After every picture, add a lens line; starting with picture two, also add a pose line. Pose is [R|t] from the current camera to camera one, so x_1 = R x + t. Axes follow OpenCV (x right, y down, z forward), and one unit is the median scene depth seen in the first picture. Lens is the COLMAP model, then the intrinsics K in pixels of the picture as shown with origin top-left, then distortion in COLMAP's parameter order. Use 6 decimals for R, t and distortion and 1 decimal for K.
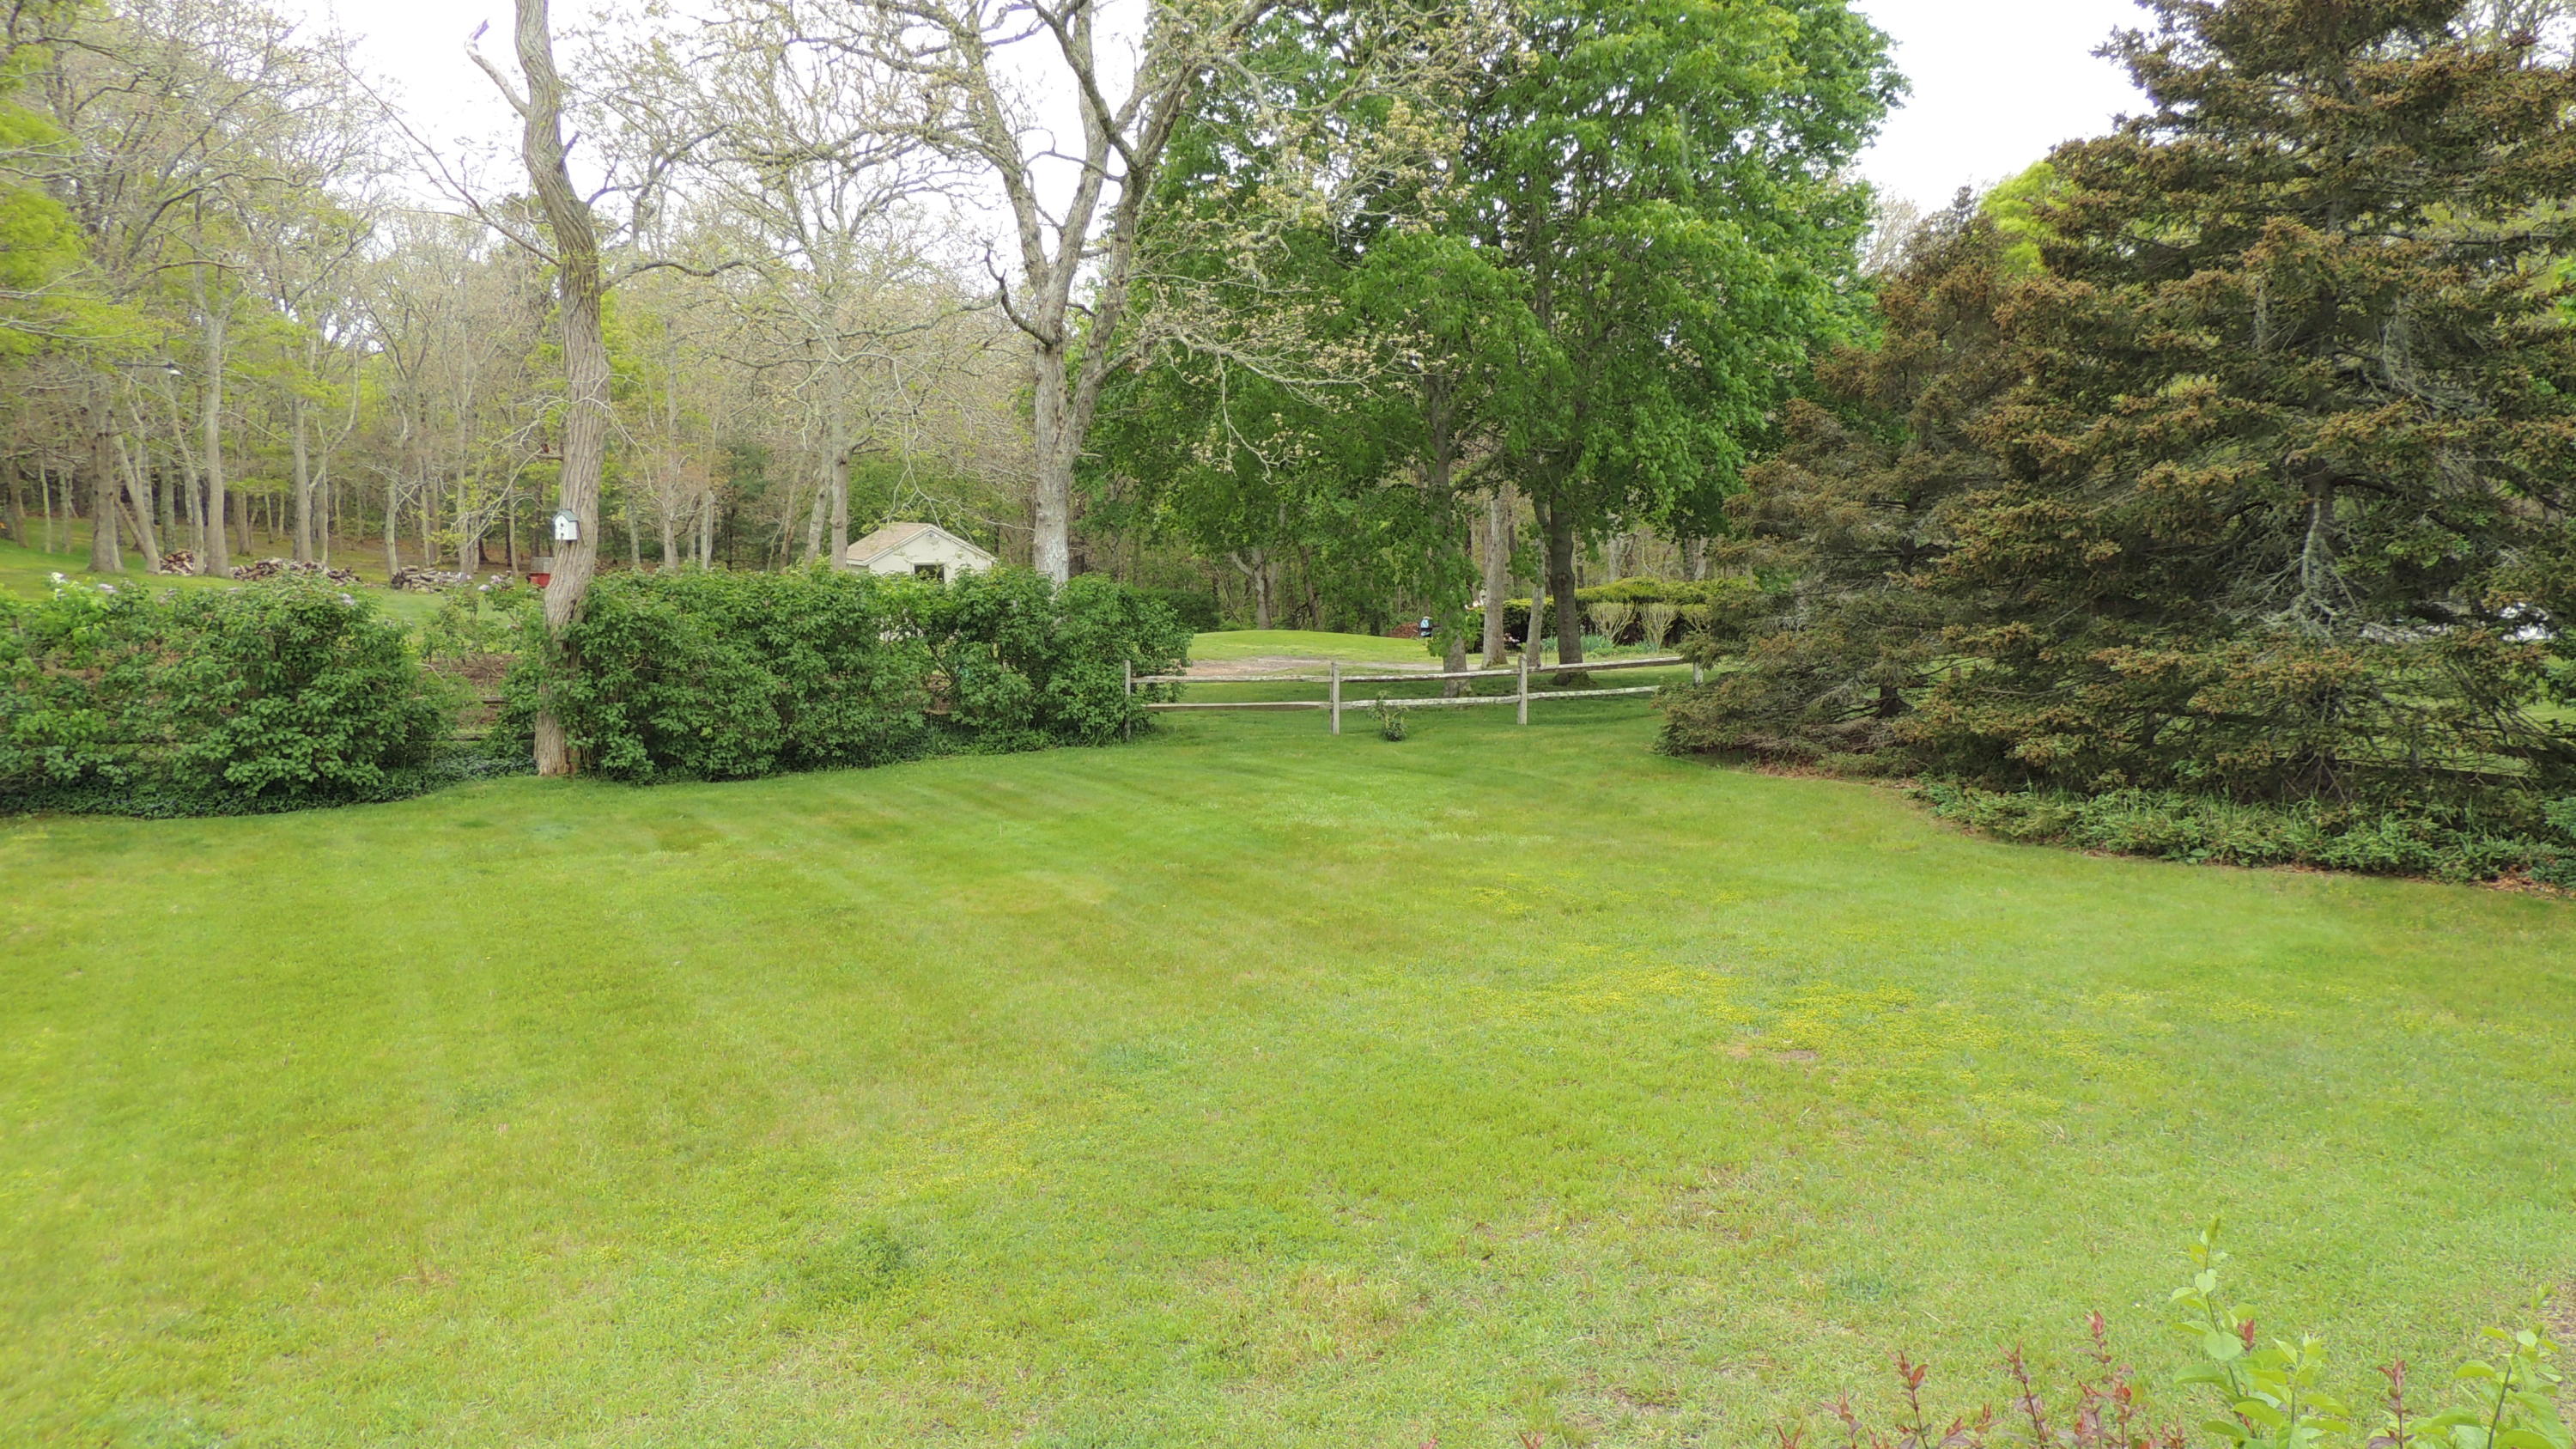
lens RADIAL K [[1839.4, 0, 1288.0], [0, 1839.4, 724.5], [0, 0, 1]] dist [-0.001083, 0.000667]
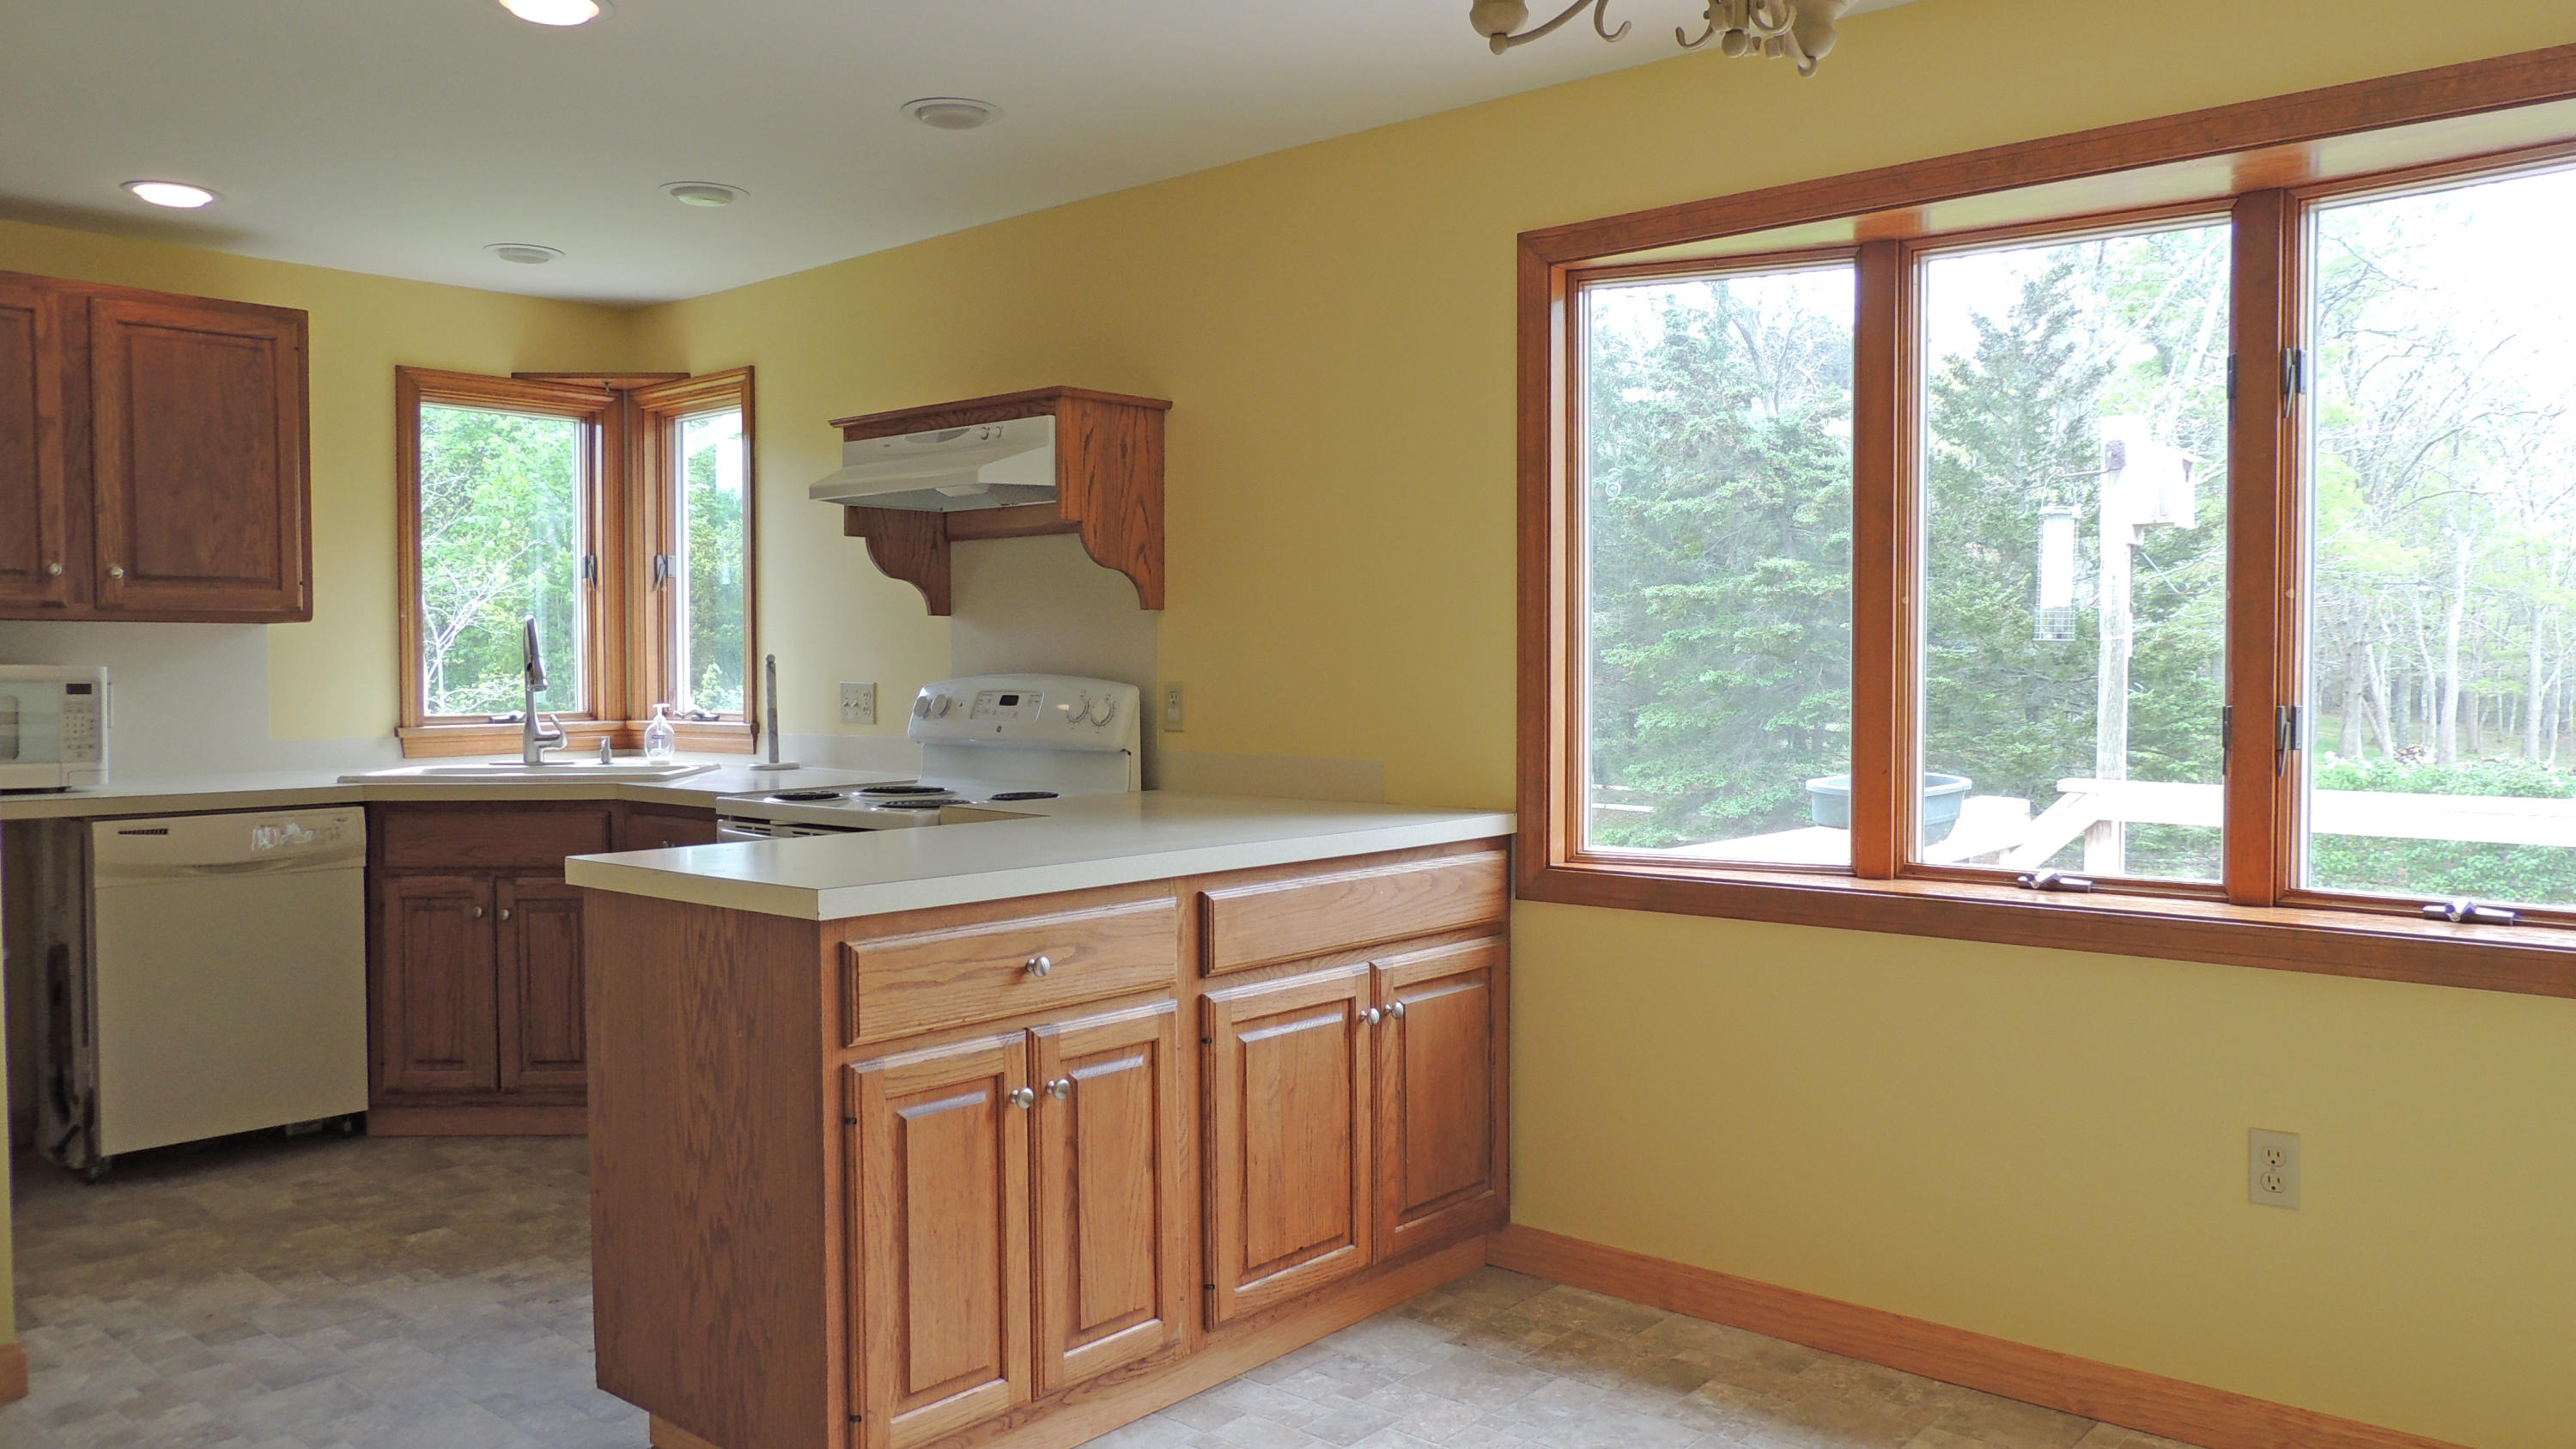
lens RADIAL K [[1838.2, 0, 1288.0], [0, 1838.2, 724.5], [0, 0, 1]] dist [-0.017527, 0.004657]
pose [[0.462367, 0.020181, -0.886459, 0.055036], [-0.115265, 0.992626, -0.037523, 0.011567], [0.879165, 0.119527, 0.461284, -0.097318]]
